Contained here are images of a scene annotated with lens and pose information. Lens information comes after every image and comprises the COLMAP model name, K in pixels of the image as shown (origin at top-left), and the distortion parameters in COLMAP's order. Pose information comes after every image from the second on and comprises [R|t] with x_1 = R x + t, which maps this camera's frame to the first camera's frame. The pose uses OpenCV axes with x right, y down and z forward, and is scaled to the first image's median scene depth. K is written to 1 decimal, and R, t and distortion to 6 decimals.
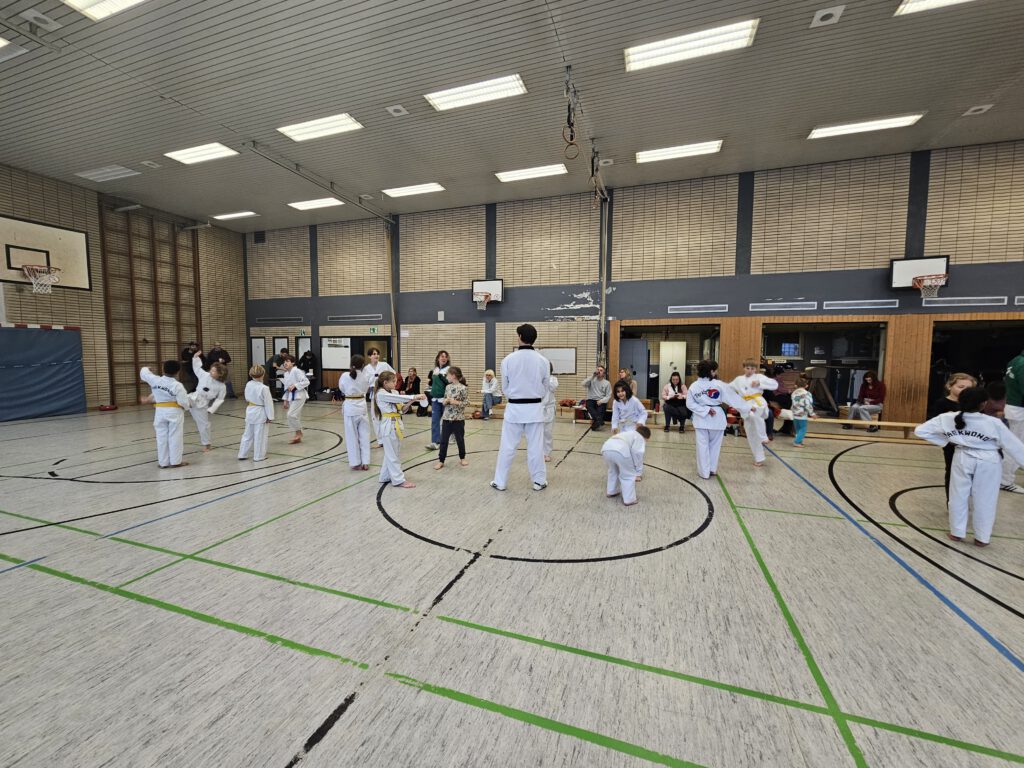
lens RADIAL K [[418.0, 0, 507.9], [0, 418.0, 383.9], [0, 0, 1]] dist [0.001852, 0.000585]
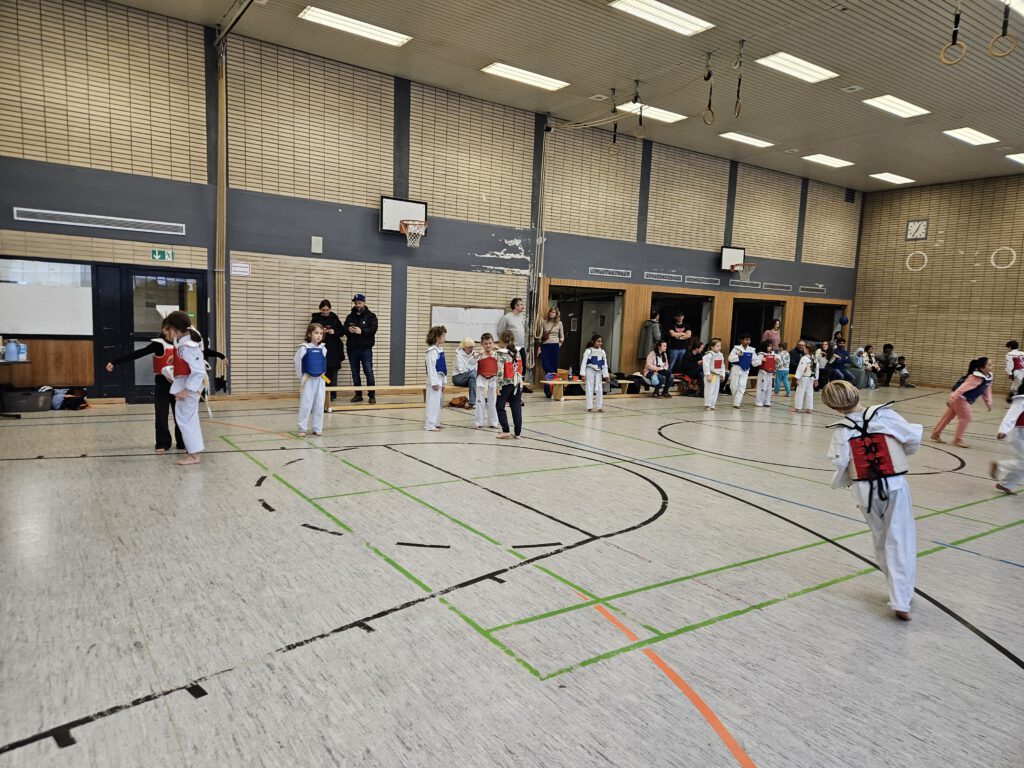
lens RADIAL K [[677.0, 0, 497.5], [0, 677.0, 390.0], [0, 0, 1]] dist [0.092197, -0.075992]
pose [[0.591803, -0.070044, 0.803034, -0.916807], [0.022895, 0.997276, 0.070114, -0.024831], [-0.805758, -0.023109, 0.591795, 0.264741]]
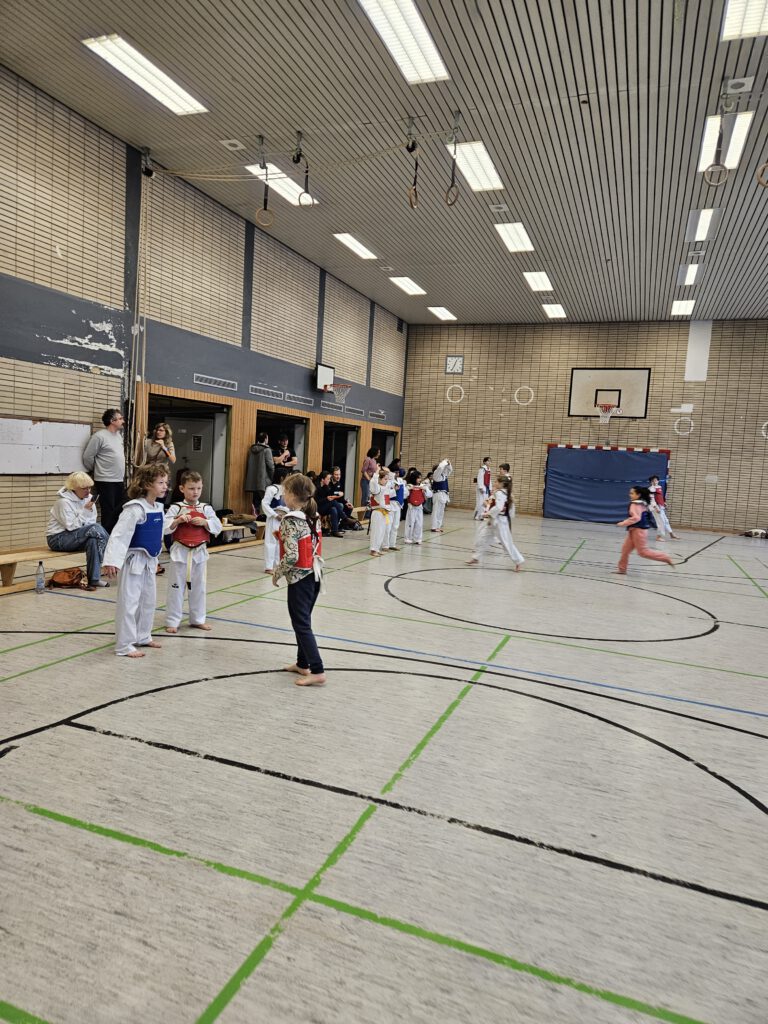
lens RADIAL K [[677.0, 0, 379.4], [0, 677.0, 505.1], [0, 0, 1]] dist [0.092197, -0.075992]
pose [[0.026186, -0.080613, 0.996401, -0.731187], [0.011897, 0.996698, 0.080324, -0.051875], [-0.999586, 0.009750, 0.027058, 0.640403]]
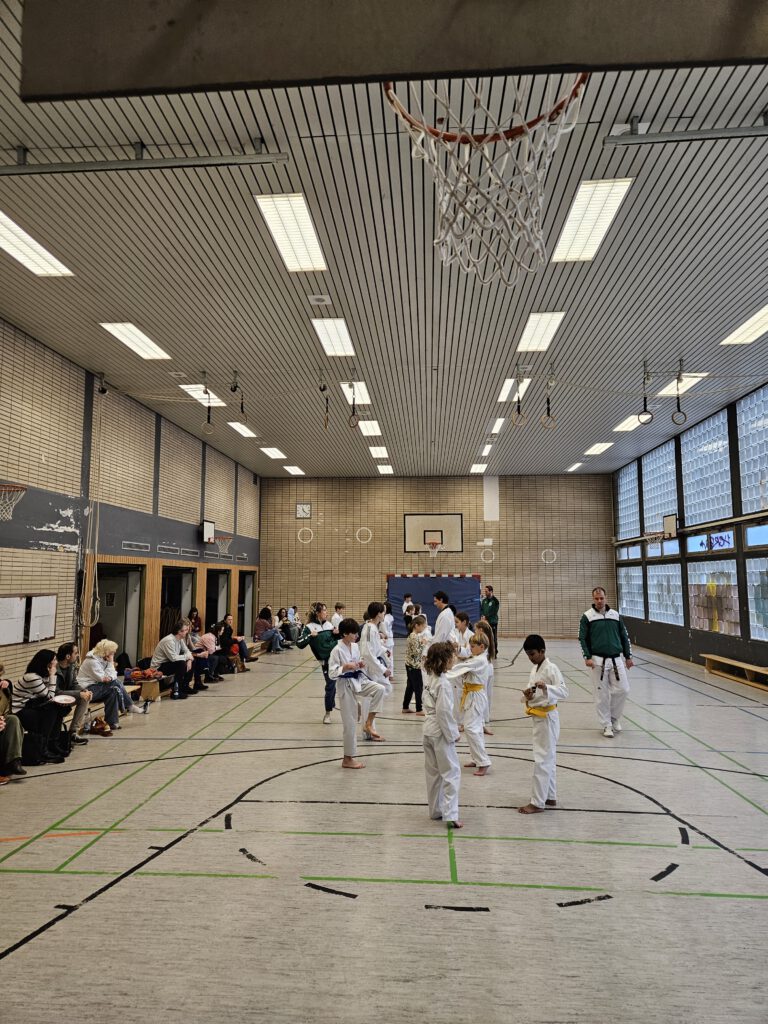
lens RADIAL K [[677.0, 0, 379.4], [0, 677.0, 505.1], [0, 0, 1]] dist [0.092197, -0.075992]
pose [[-0.265614, 0.101235, 0.958750, -0.997575], [0.069677, 0.993887, -0.085642, -0.101604], [-0.961558, 0.044055, -0.271044, 0.846295]]
